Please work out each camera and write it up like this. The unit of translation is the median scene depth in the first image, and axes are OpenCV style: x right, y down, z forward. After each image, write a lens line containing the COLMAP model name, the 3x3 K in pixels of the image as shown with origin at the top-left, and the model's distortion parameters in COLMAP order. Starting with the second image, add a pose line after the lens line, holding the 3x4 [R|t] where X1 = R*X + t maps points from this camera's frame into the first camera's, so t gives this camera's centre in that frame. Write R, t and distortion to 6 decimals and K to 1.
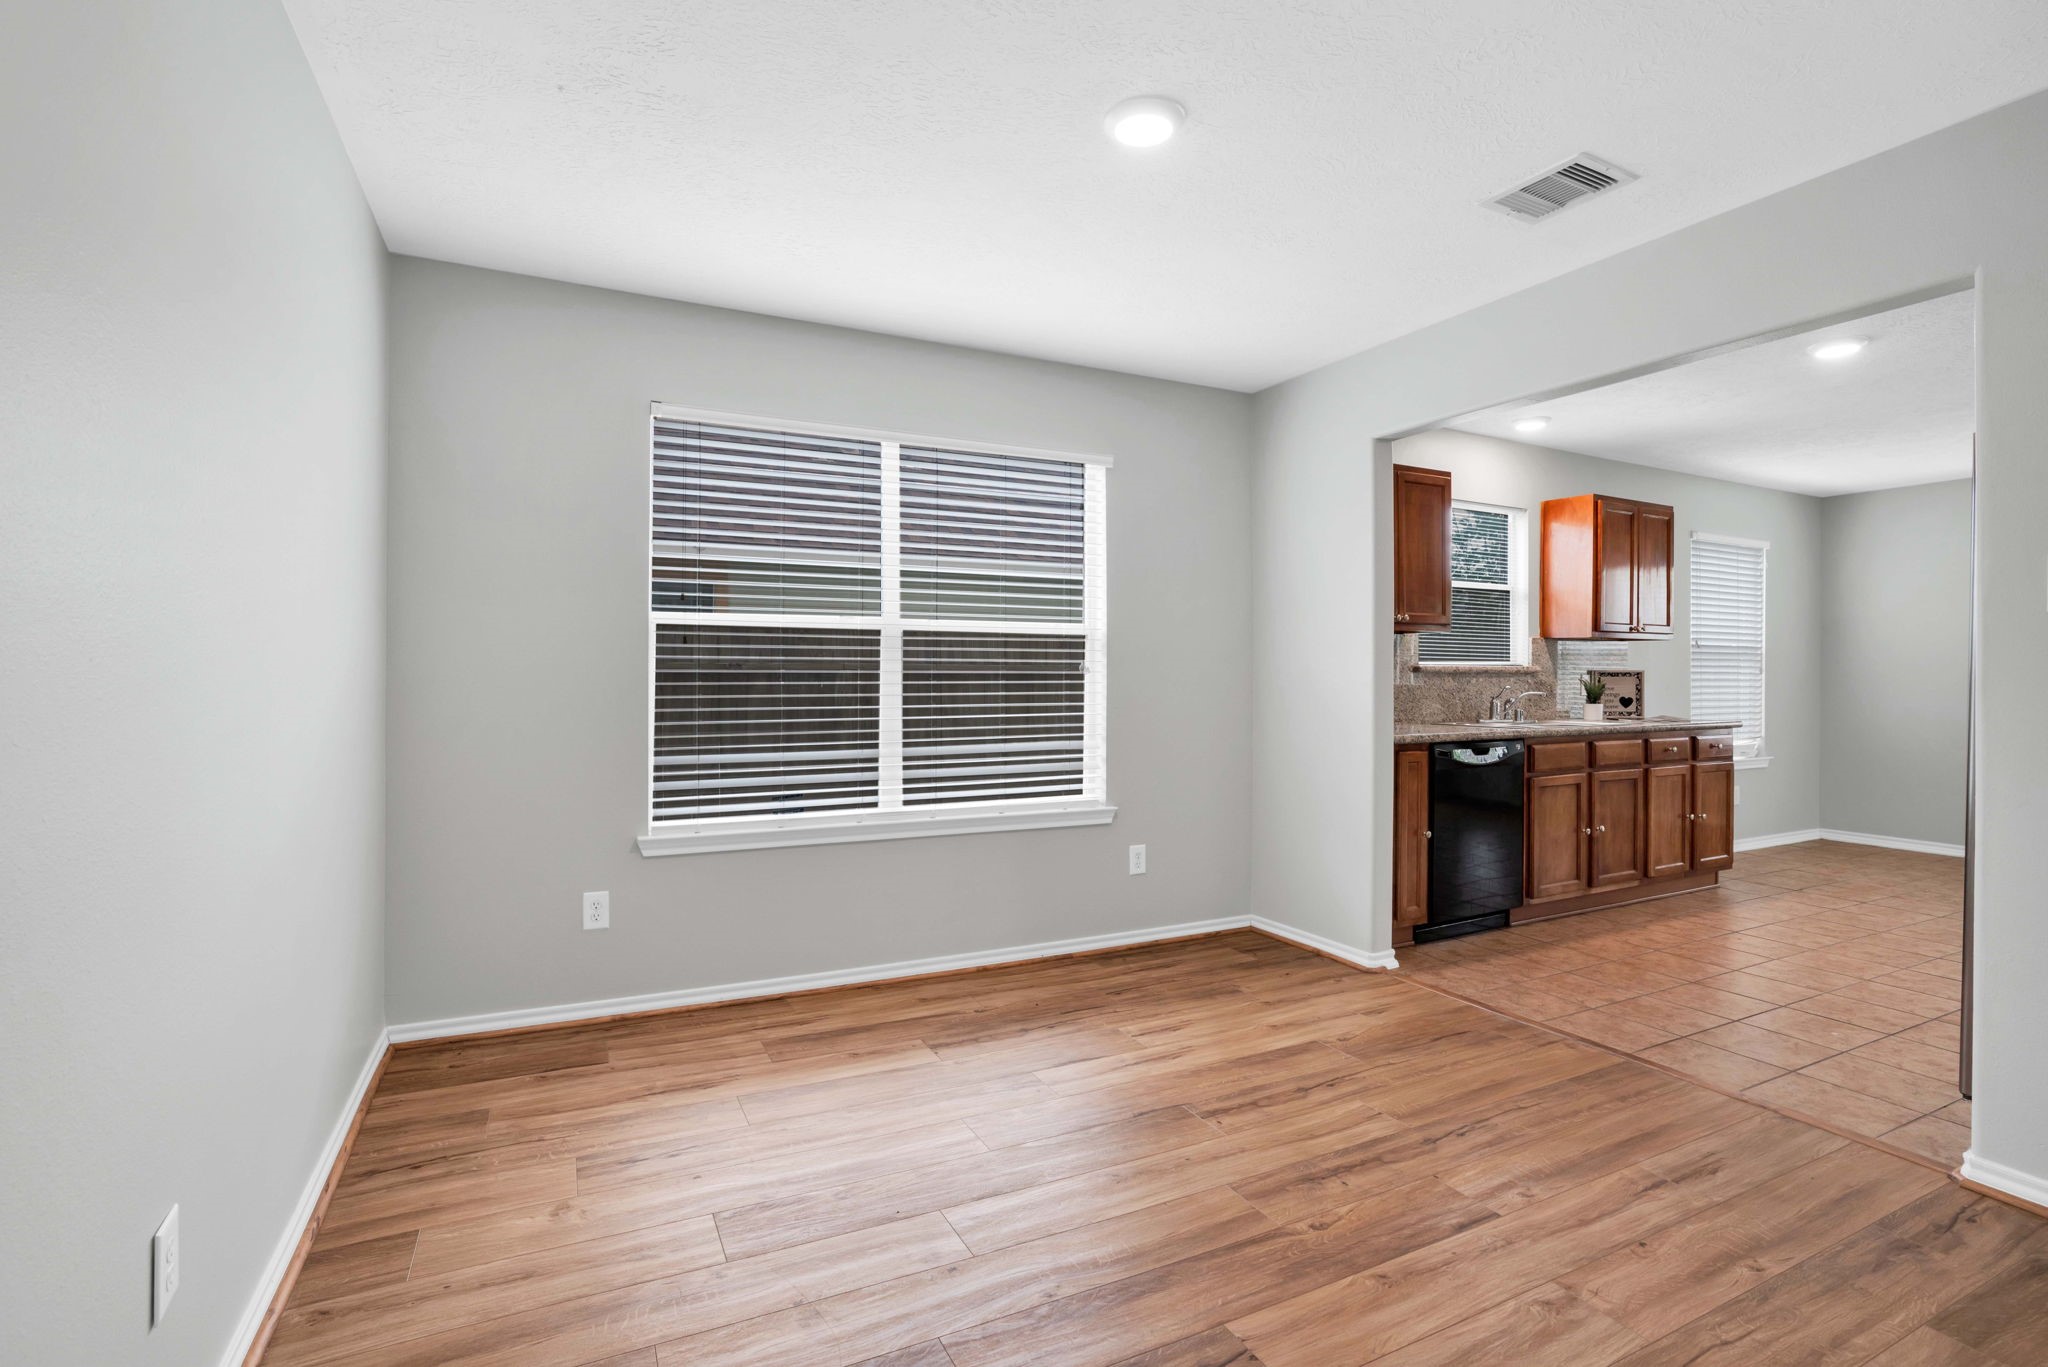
lens RADIAL K [[963.8, 0, 1024.0], [0, 963.8, 683.5], [0, 0, 1]] dist [-0.026363, 0.000055]
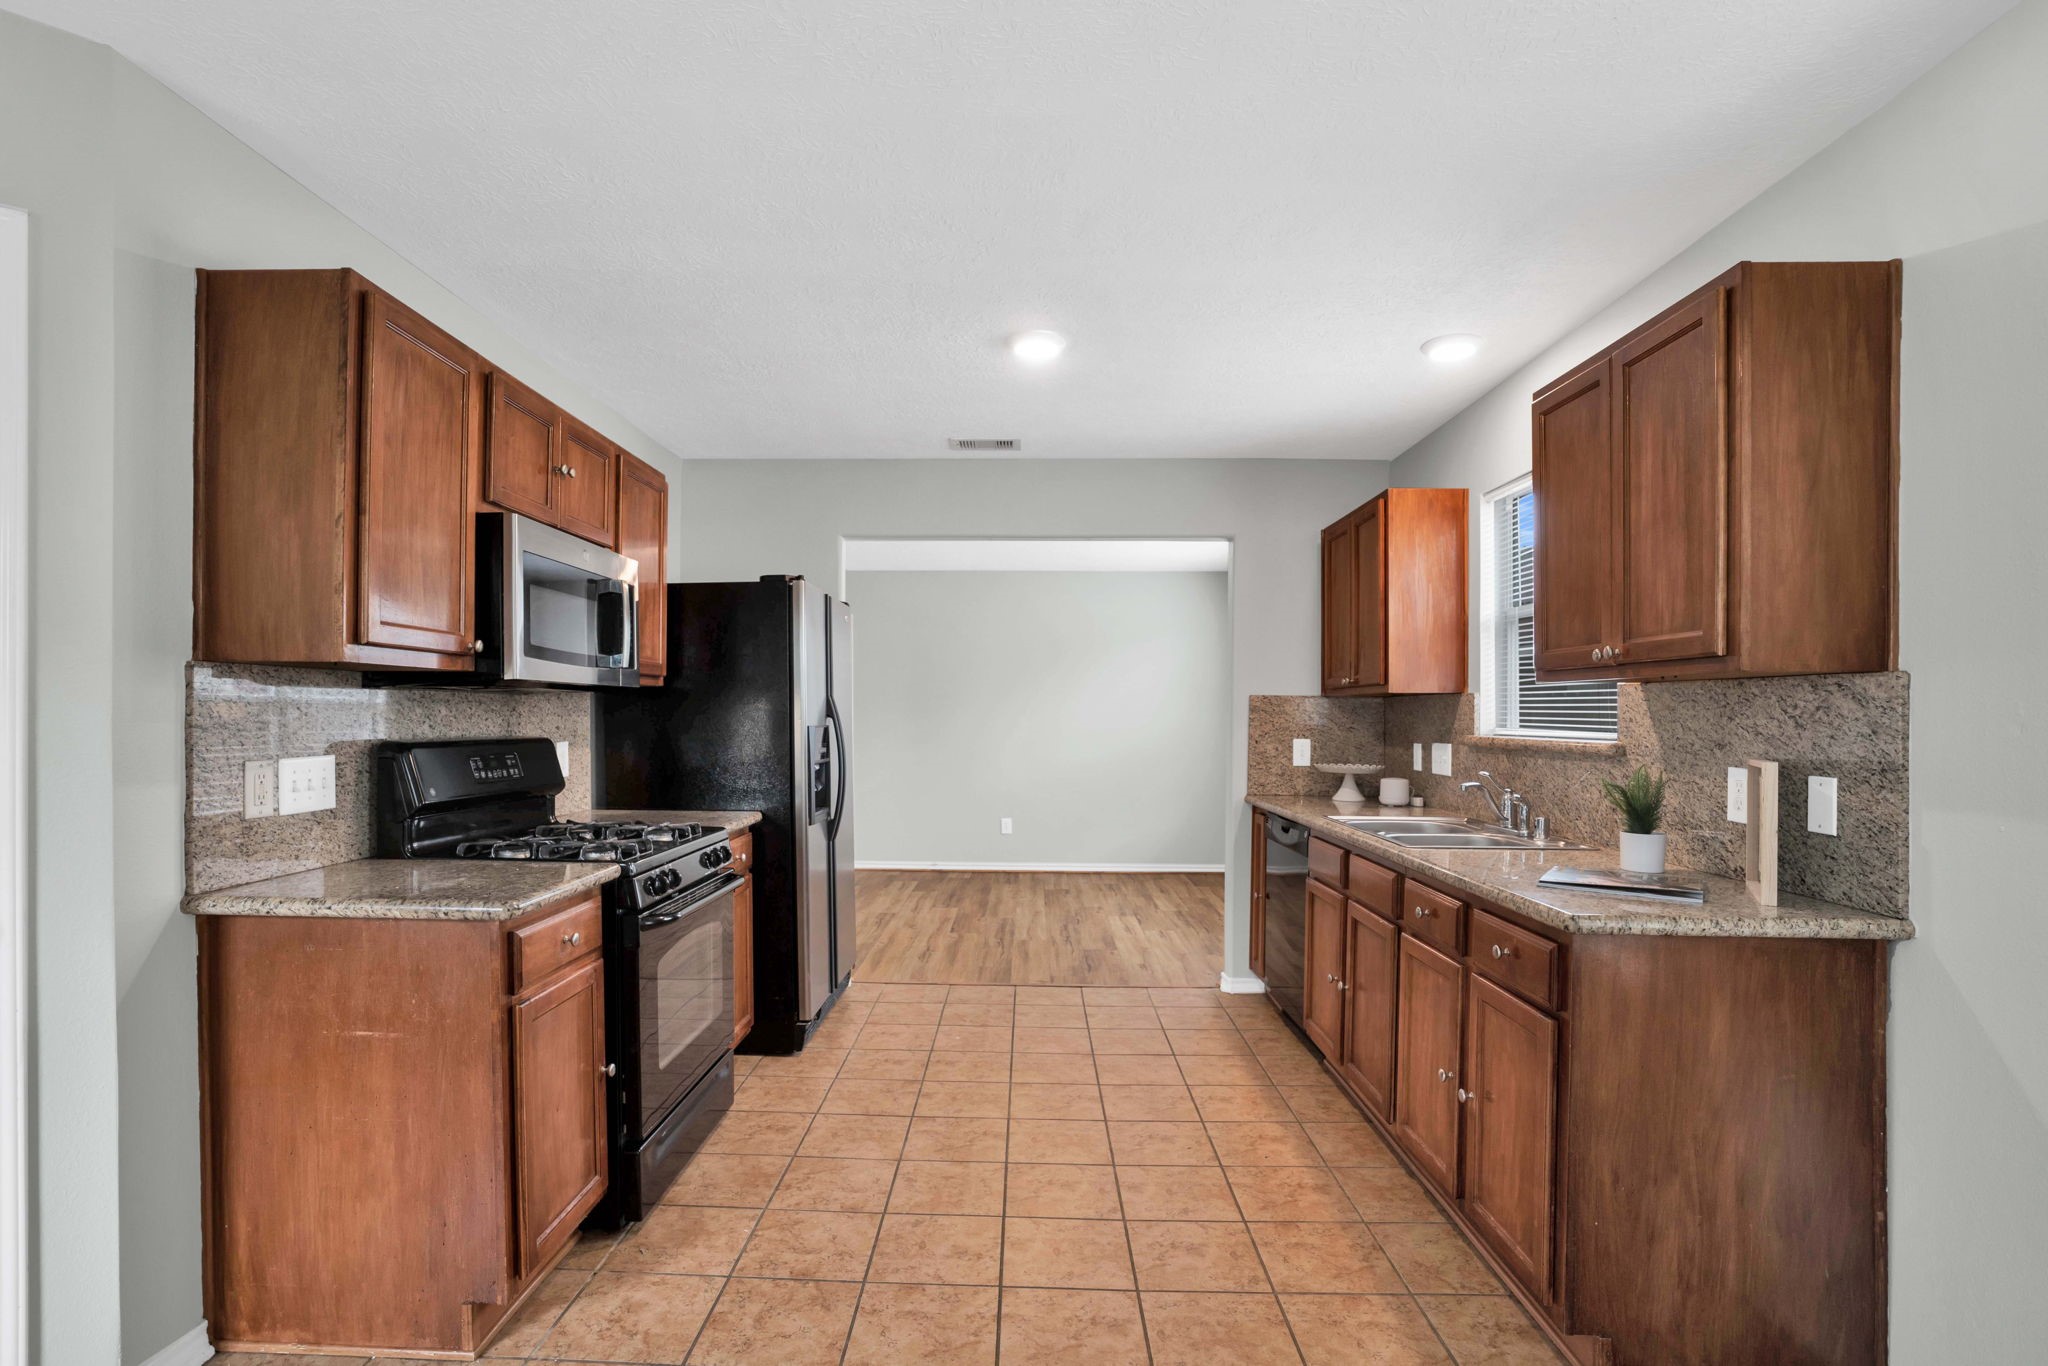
lens RADIAL K [[968.3, 0, 993.0], [0, 968.3, 728.1], [0, 0, 1]] dist [-0.027379, 0.000488]
pose [[-0.483627, 0.011760, -0.875195, 1.332918], [-0.002625, 0.999886, 0.014886, -0.038433], [0.875270, 0.009497, -0.483541, 1.129861]]
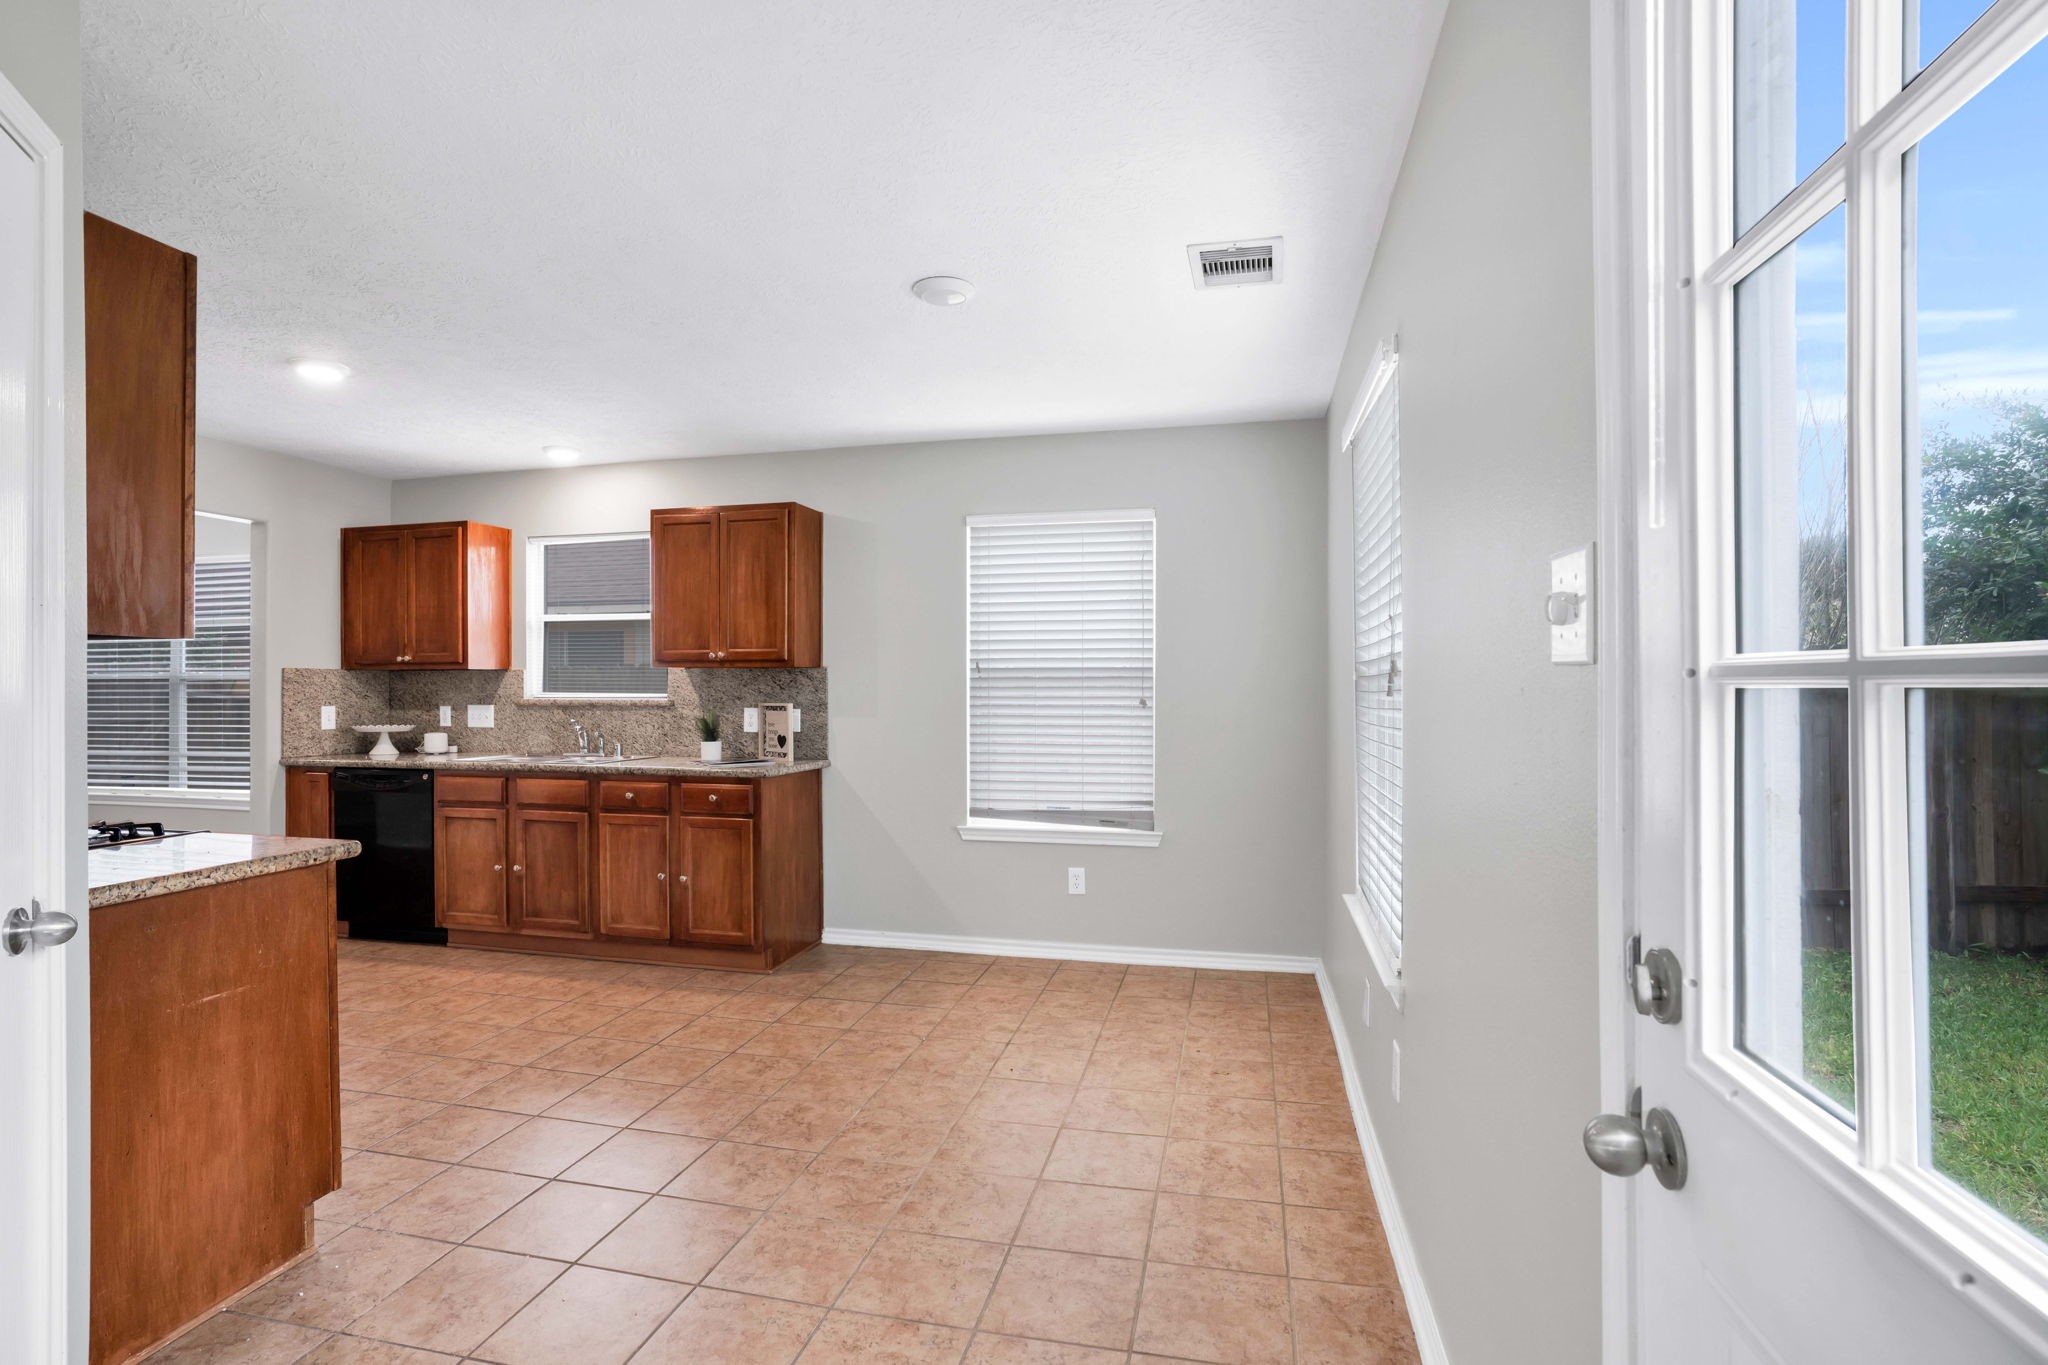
lens RADIAL K [[916.7, 0, 1031.3], [0, 916.7, 675.7], [0, 0, 1]] dist [-0.025992, 0.000588]
pose [[0.773615, -0.005595, -0.633631, 1.640339], [0.001014, 0.999971, -0.007592, -0.040267], [0.633655, 0.005231, 0.773598, 0.620395]]
